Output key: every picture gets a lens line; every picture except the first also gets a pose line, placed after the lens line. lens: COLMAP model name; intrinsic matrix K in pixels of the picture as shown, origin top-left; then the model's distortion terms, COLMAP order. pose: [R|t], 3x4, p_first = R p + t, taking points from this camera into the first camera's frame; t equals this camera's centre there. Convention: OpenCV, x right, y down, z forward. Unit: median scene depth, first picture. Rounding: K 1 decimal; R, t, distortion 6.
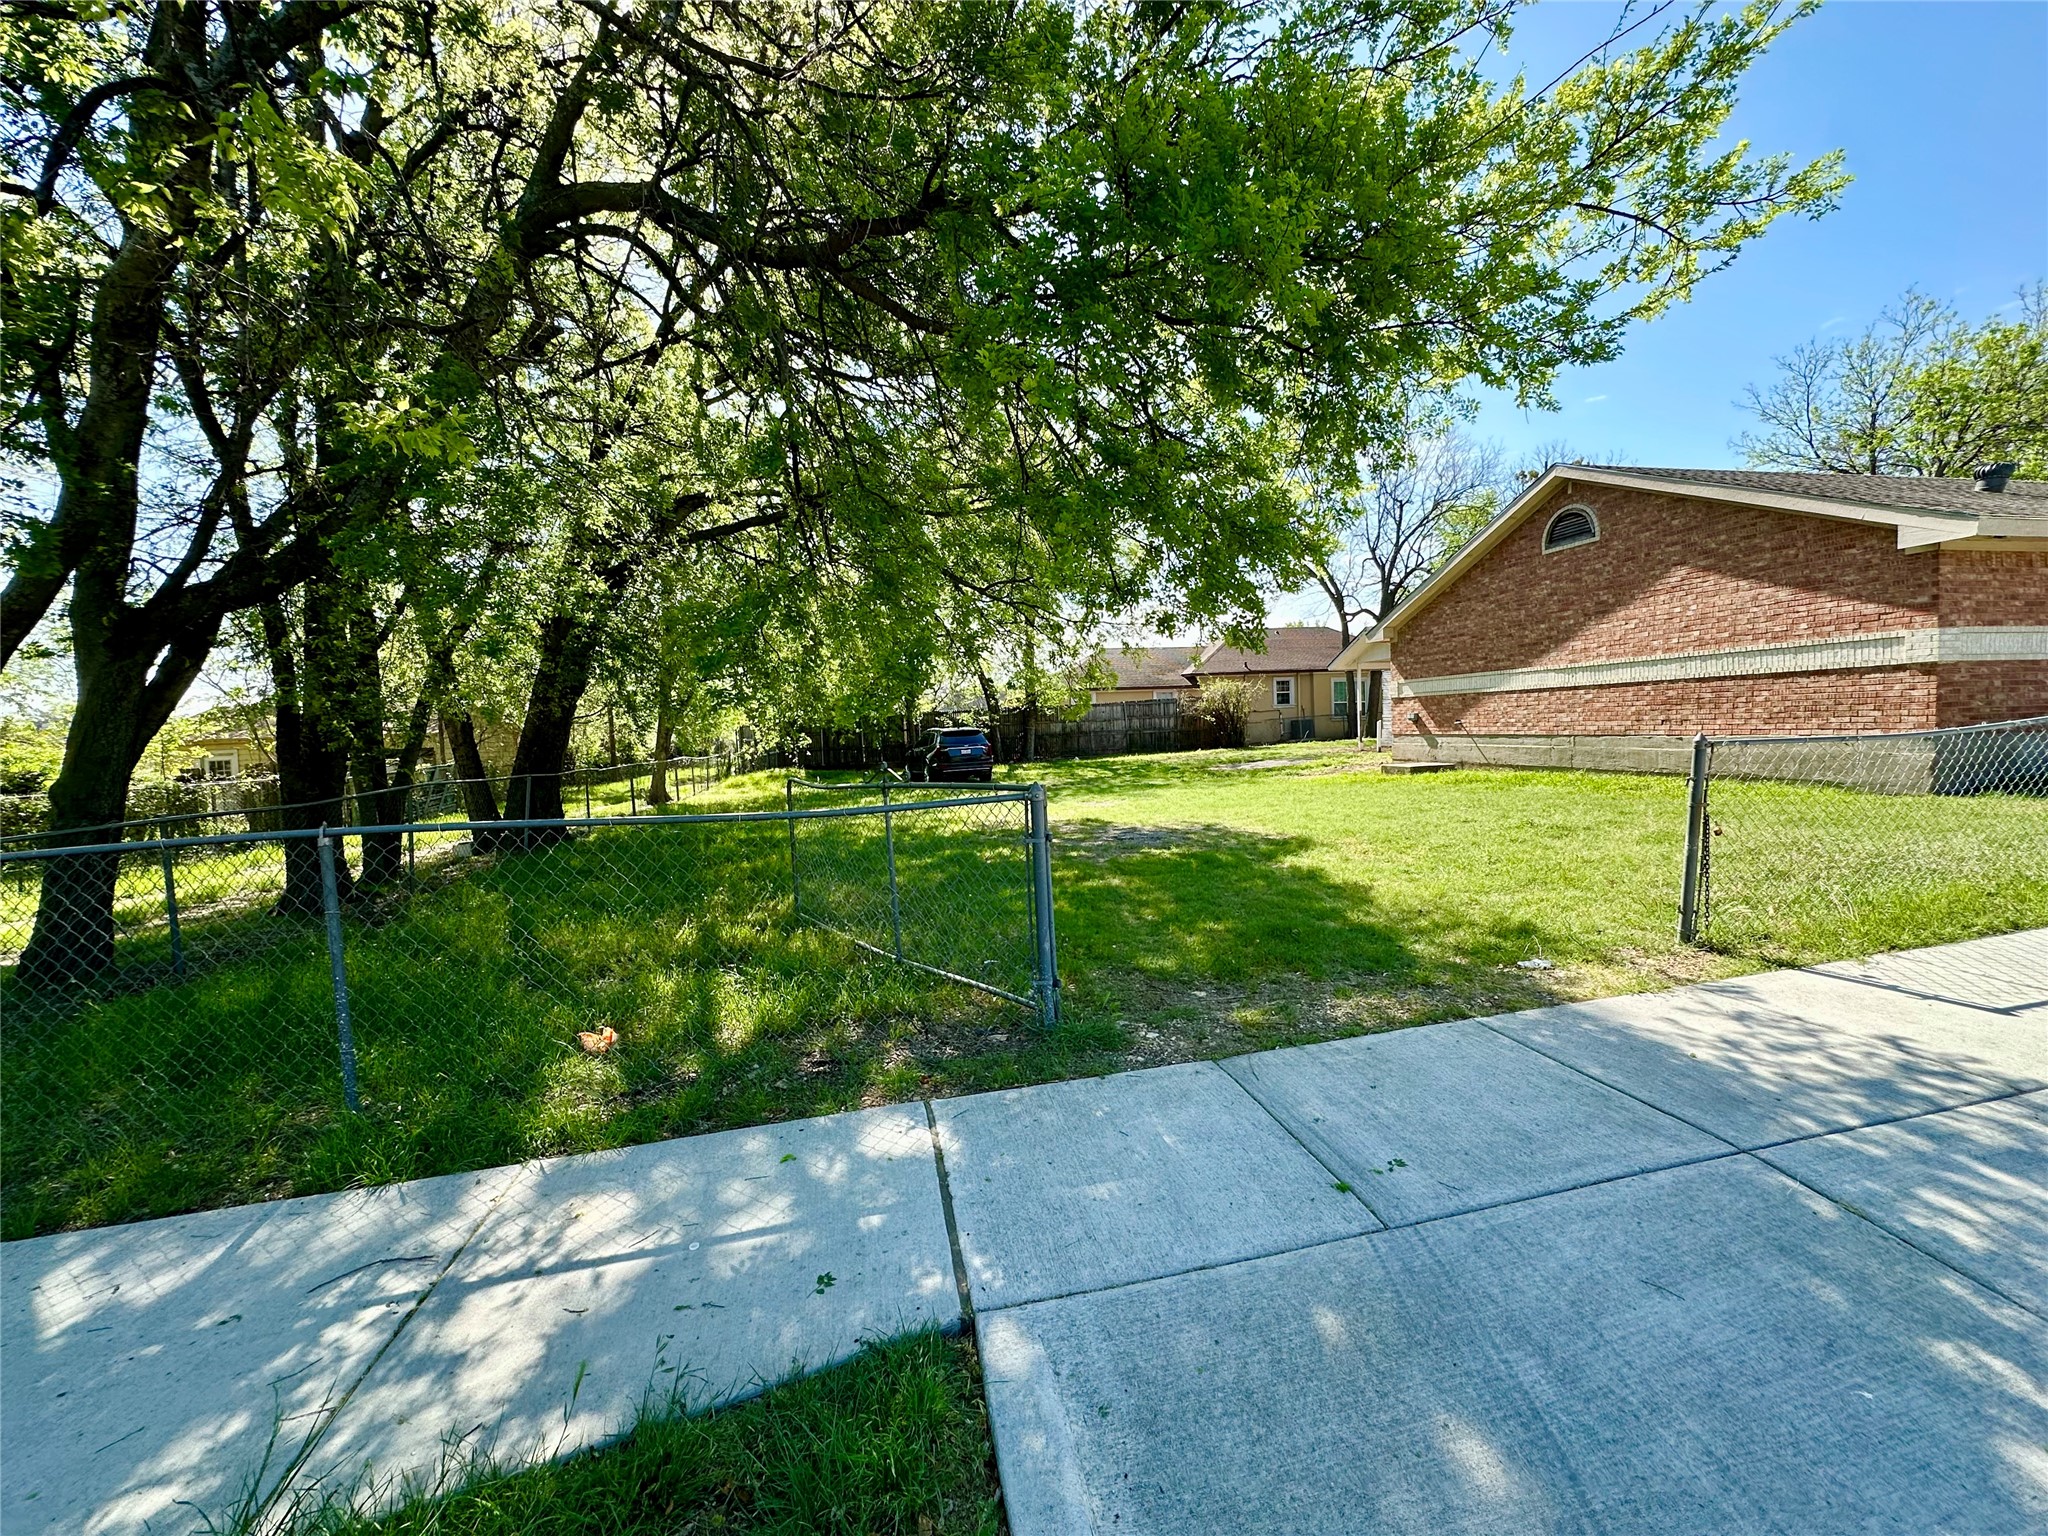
lens RADIAL K [[810.4, 0, 1019.1], [0, 810.4, 769.4], [0, 0, 1]] dist [0.003457, -0.001338]
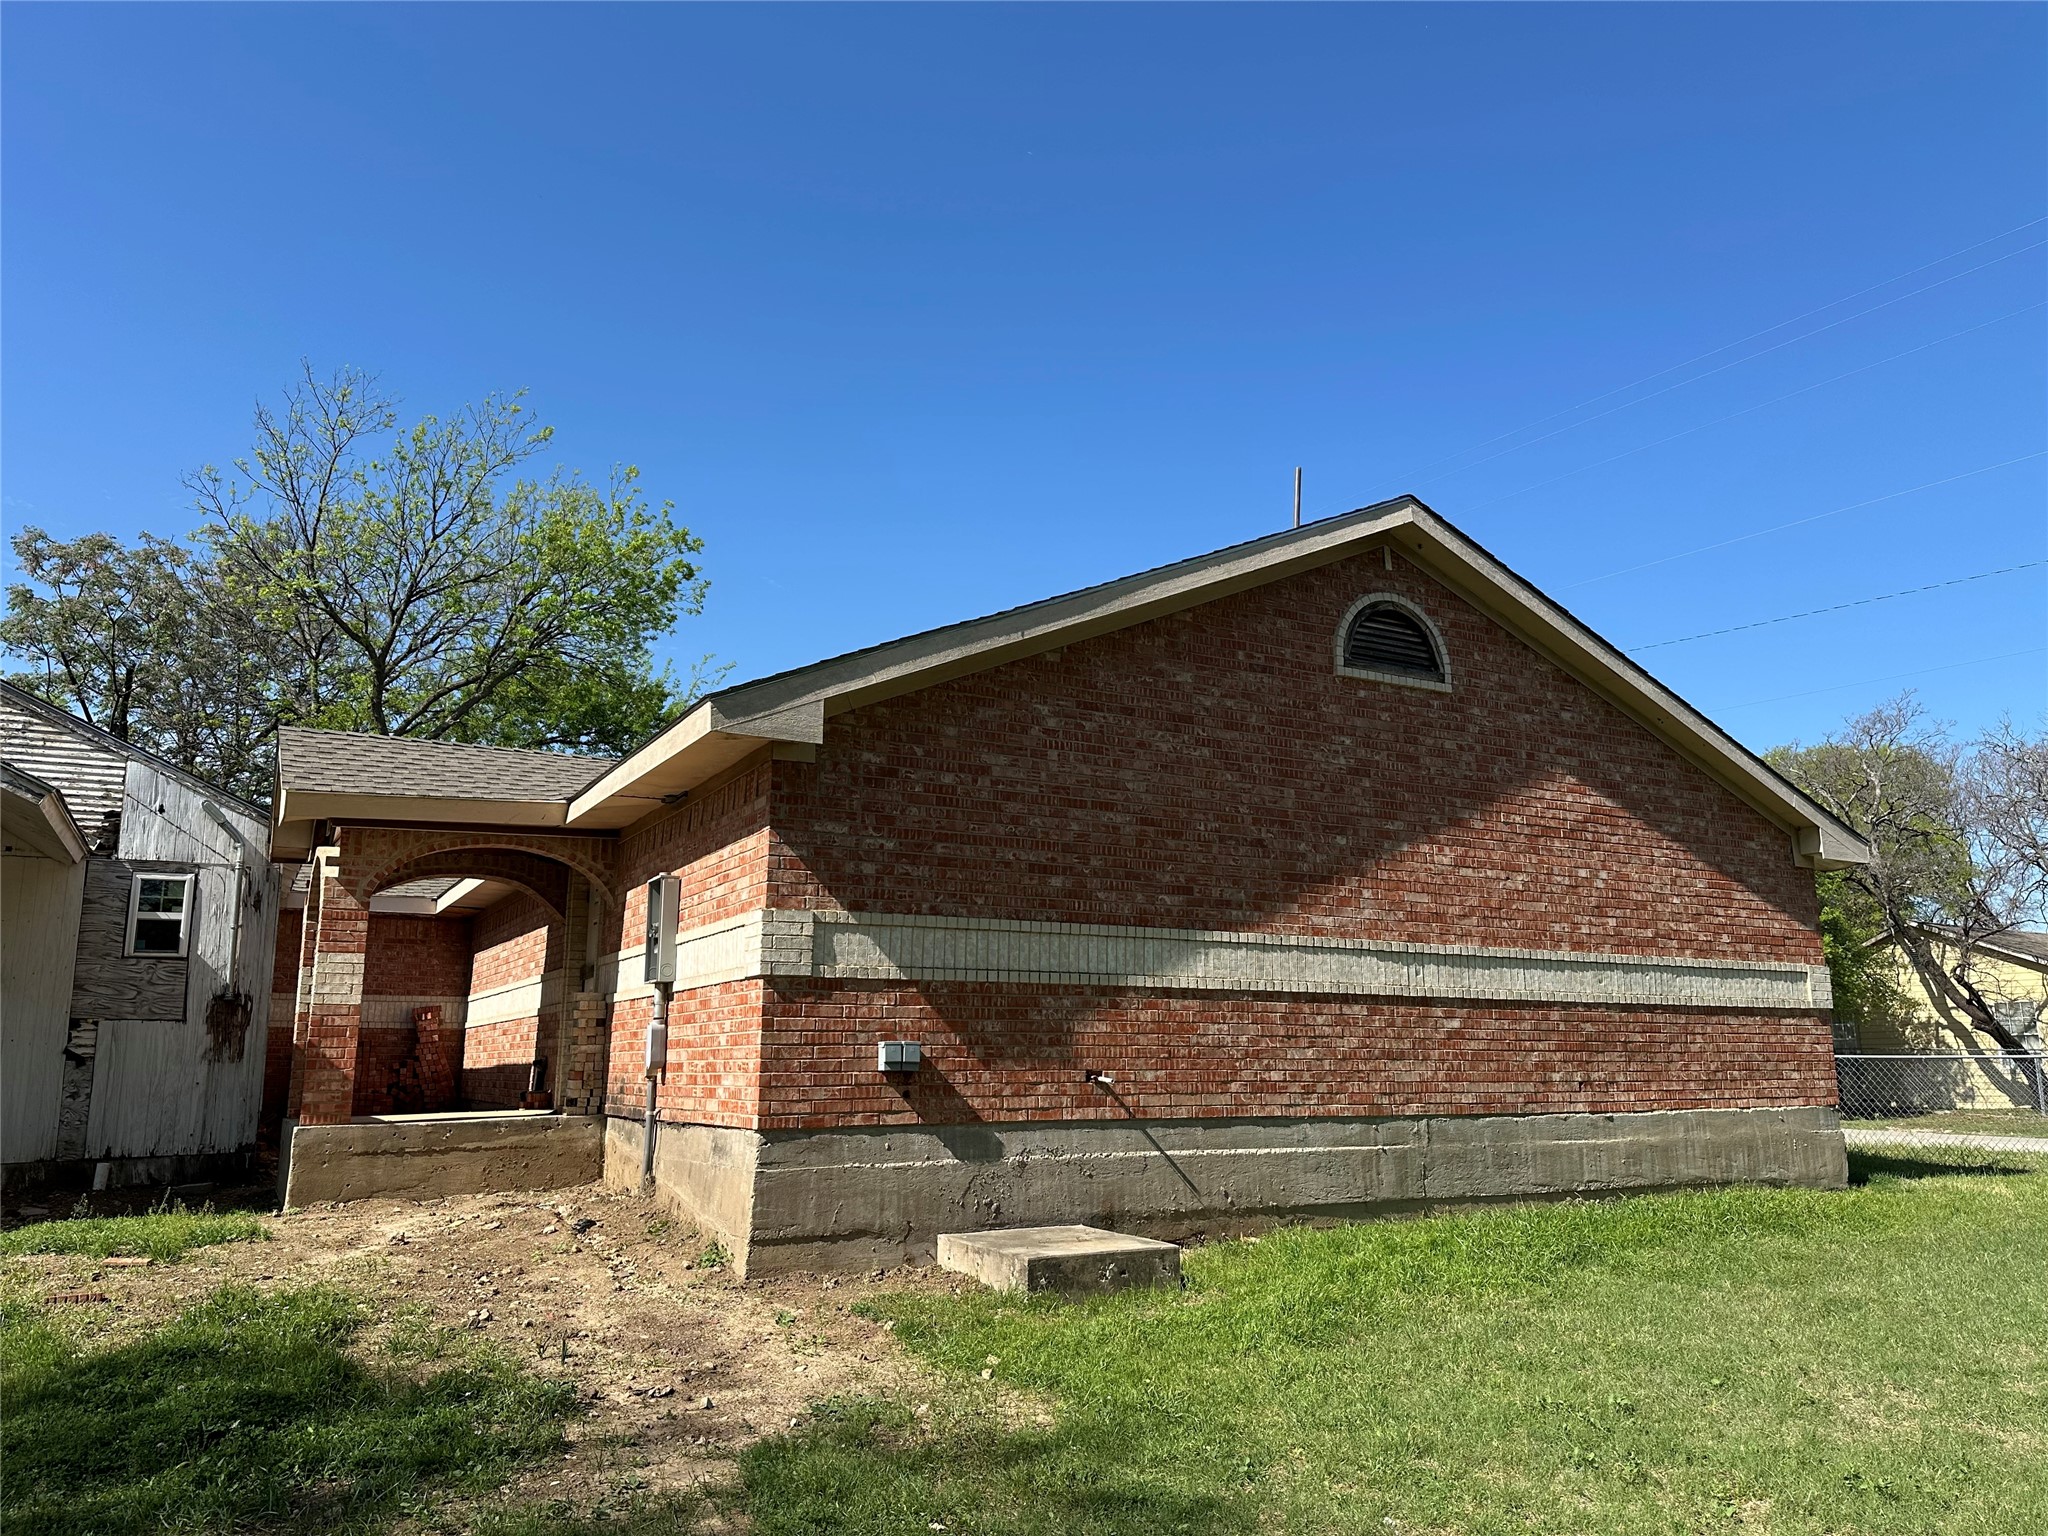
lens RADIAL K [[1410.0, 0, 994.6], [0, 1410.0, 727.9], [0, 0, 1]] dist [0.084770, -0.100469]
pose [[-0.315833, 0.234525, 0.919373, 0.023174], [0.052703, 0.971811, -0.229796, -0.062643], [-0.947350, -0.024123, -0.319290, 1.146712]]
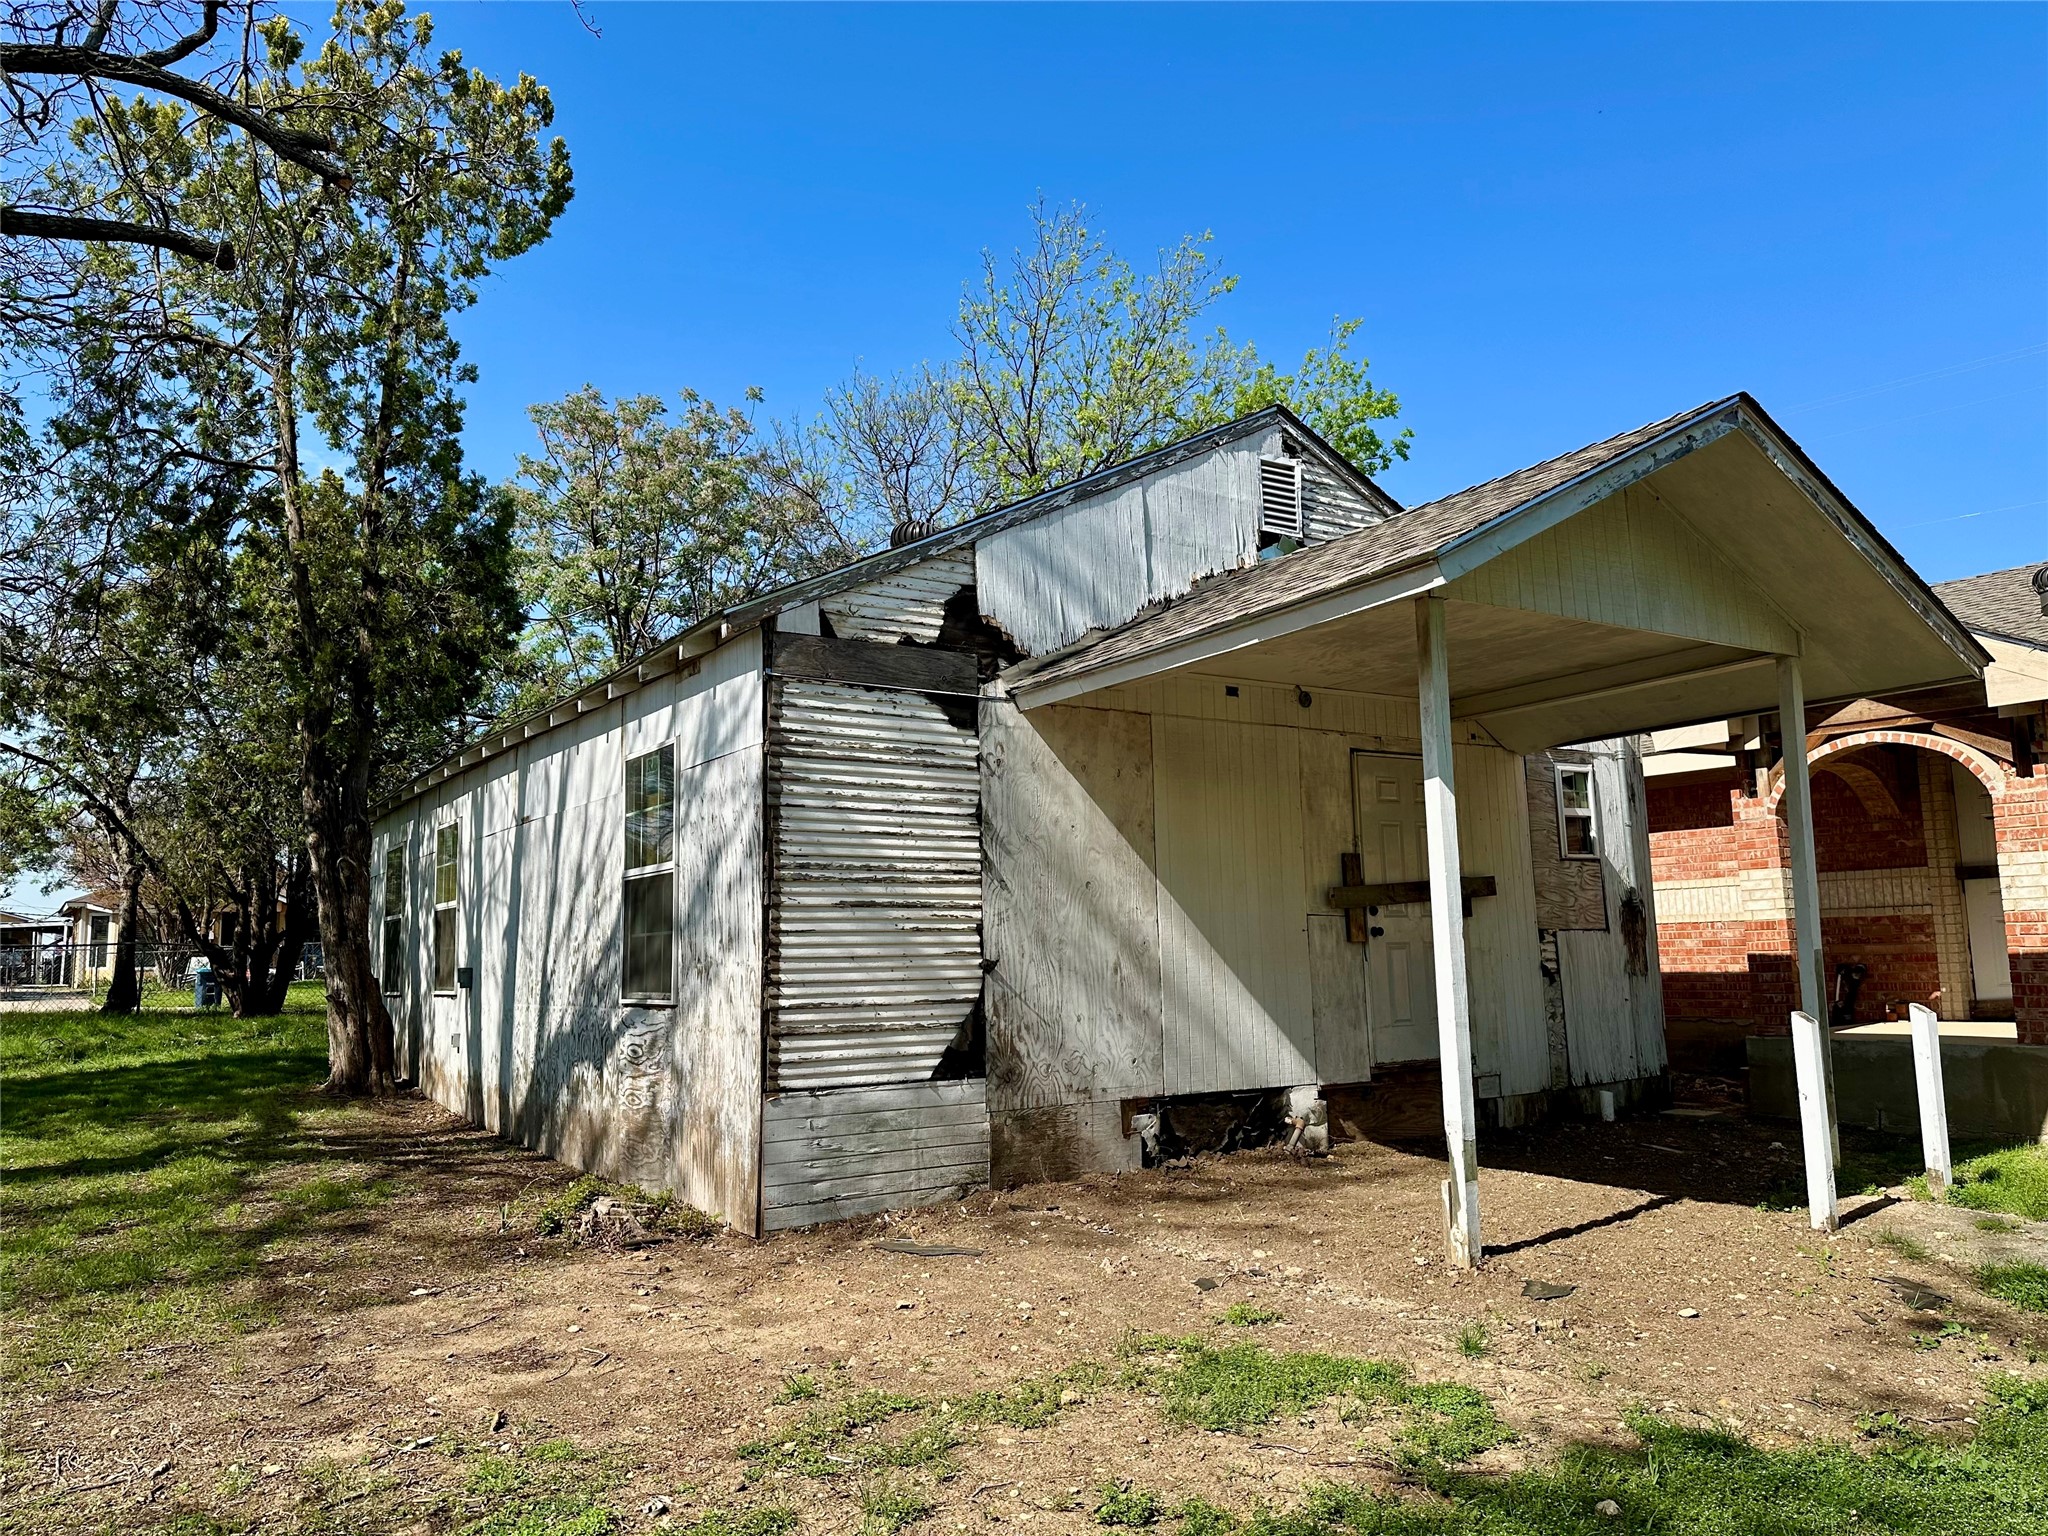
lens RADIAL K [[1410.0, 0, 1000.7], [0, 1410.0, 750.9], [0, 0, 1]] dist [0.084770, -0.100469]
pose [[-0.396212, 0.155584, 0.904881, 0.353677], [0.070974, 0.987779, -0.138760, -0.113921], [-0.915412, 0.009245, -0.402413, 1.769769]]
